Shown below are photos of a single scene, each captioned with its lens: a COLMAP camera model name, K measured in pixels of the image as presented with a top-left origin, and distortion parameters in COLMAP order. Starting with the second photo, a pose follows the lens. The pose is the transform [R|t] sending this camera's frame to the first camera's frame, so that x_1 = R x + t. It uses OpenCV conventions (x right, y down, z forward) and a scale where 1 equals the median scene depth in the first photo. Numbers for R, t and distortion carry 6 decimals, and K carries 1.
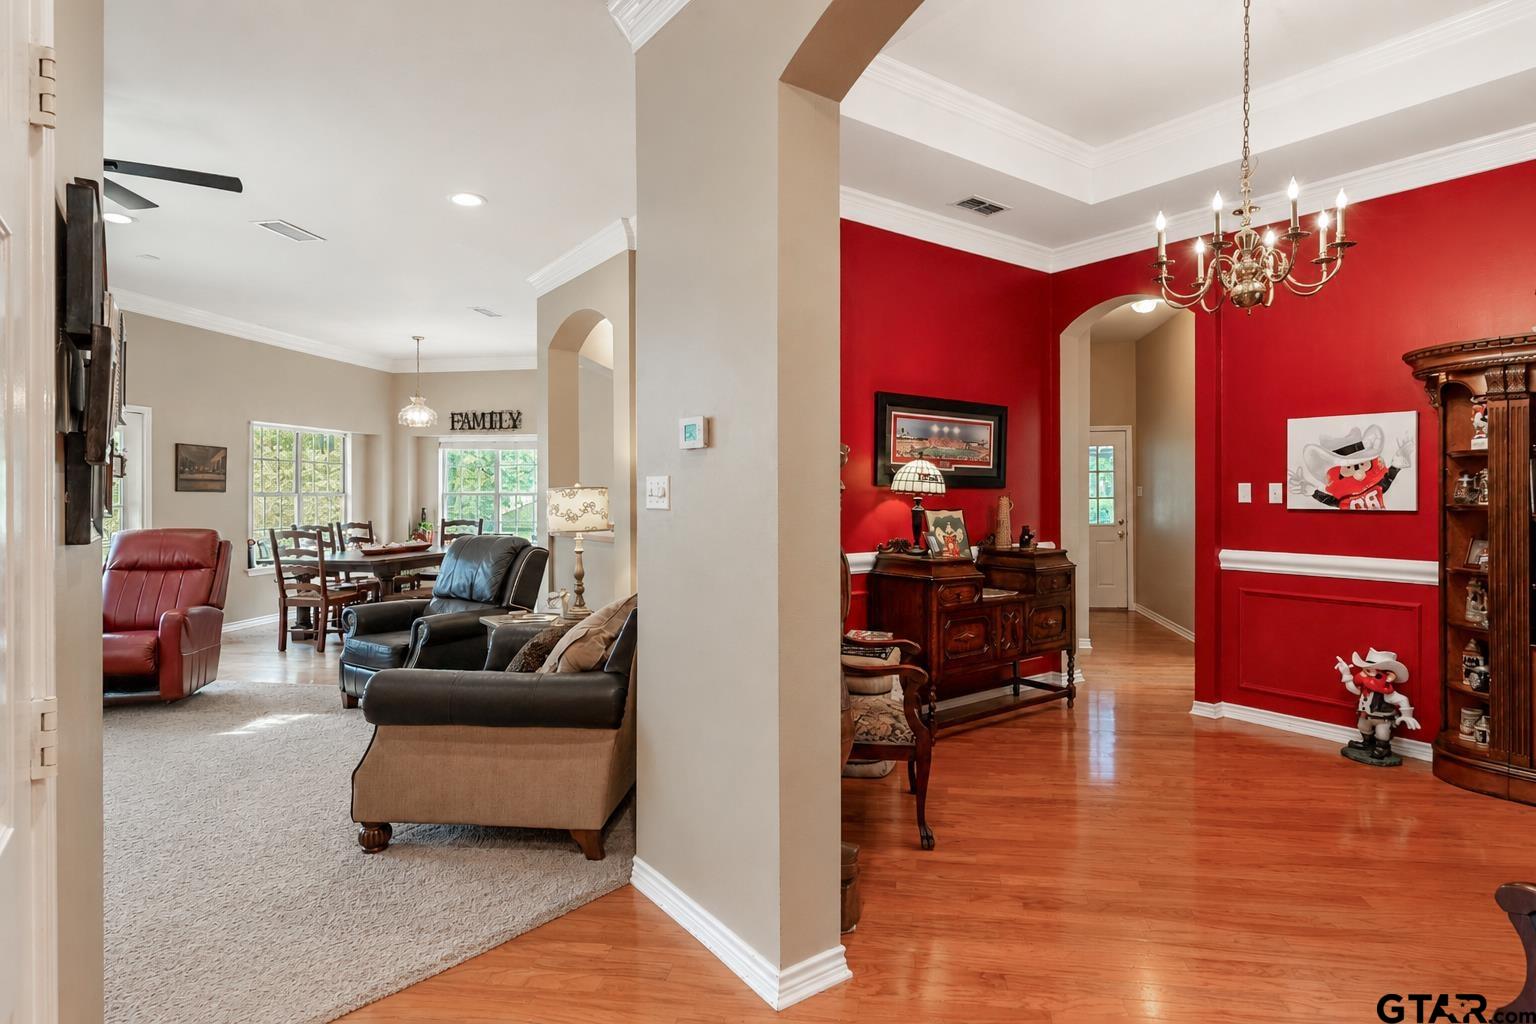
lens RADIAL K [[798.0, 0, 823.2], [0, 798.0, 496.7], [0, 0, 1]] dist [0.002066, 0.000774]
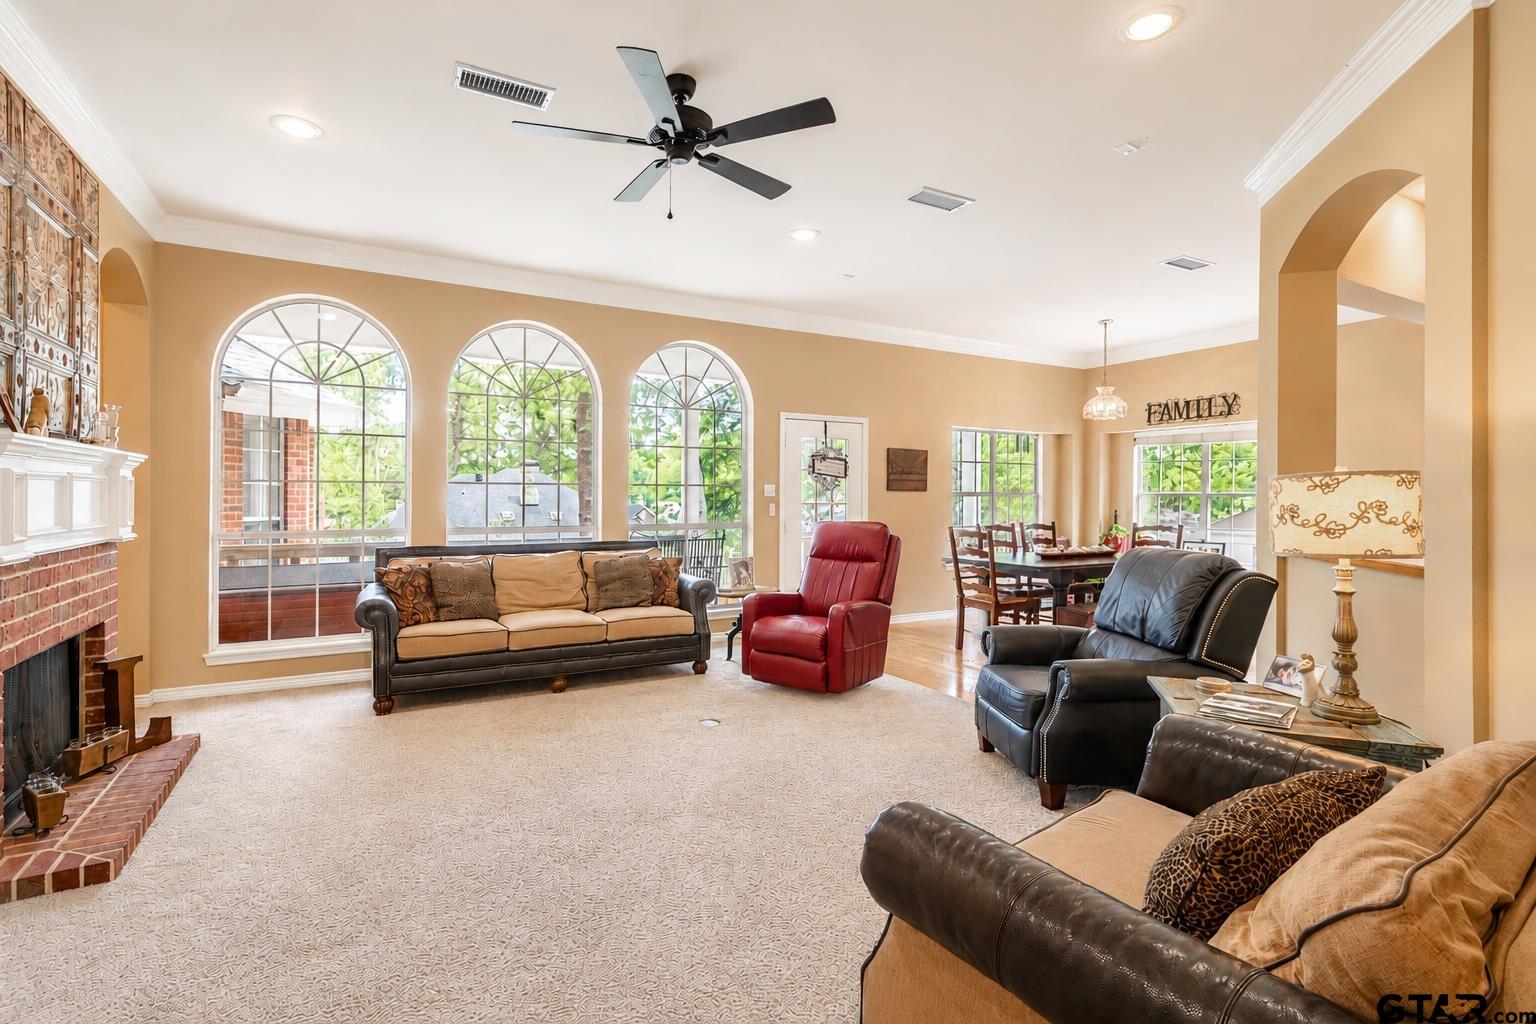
lens RADIAL K [[718.1, 0, 744.7], [0, 718.1, 492.4], [0, 0, 1]] dist [0.032930, 0.000617]
pose [[0.570684, -0.001796, -0.821168, -0.086778], [-0.007547, 0.999944, -0.007433, 0.005198], [0.821135, 0.010439, 0.570639, 0.257326]]
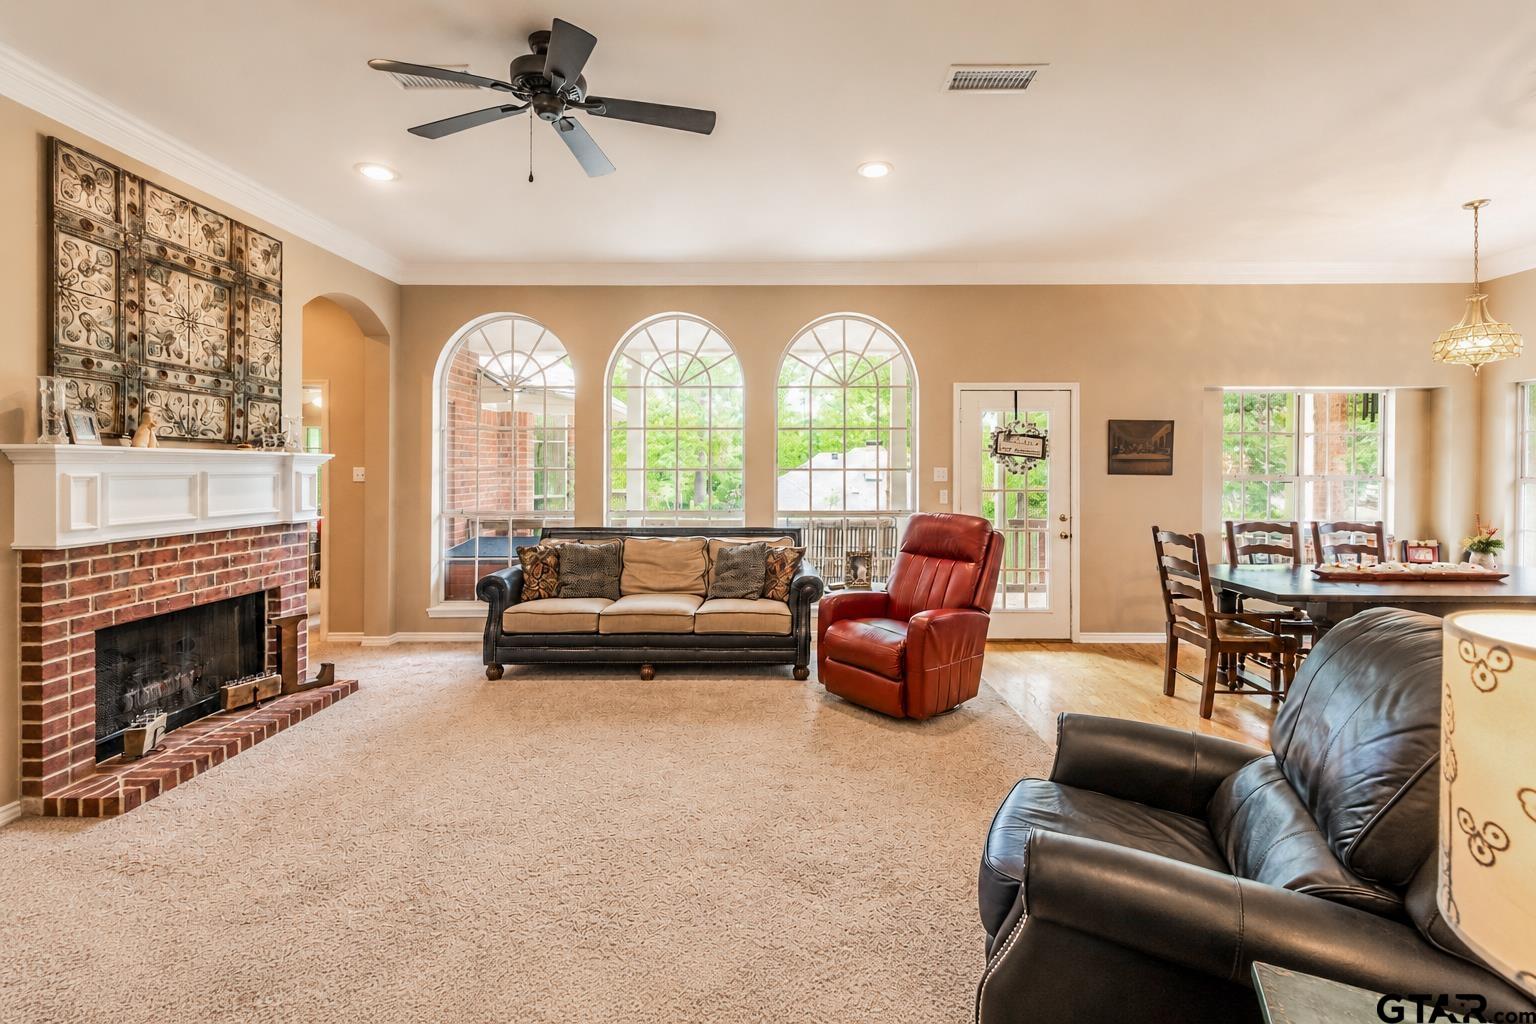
lens RADIAL K [[715.7, 0, 717.1], [0, 715.7, 467.7], [0, 0, 1]] dist [0.000947, -0.000156]
pose [[0.123588, -0.018737, -0.992157, -0.066607], [-0.004597, 0.999800, -0.019453, 0.004548], [0.992323, 0.006965, 0.123477, 0.480890]]
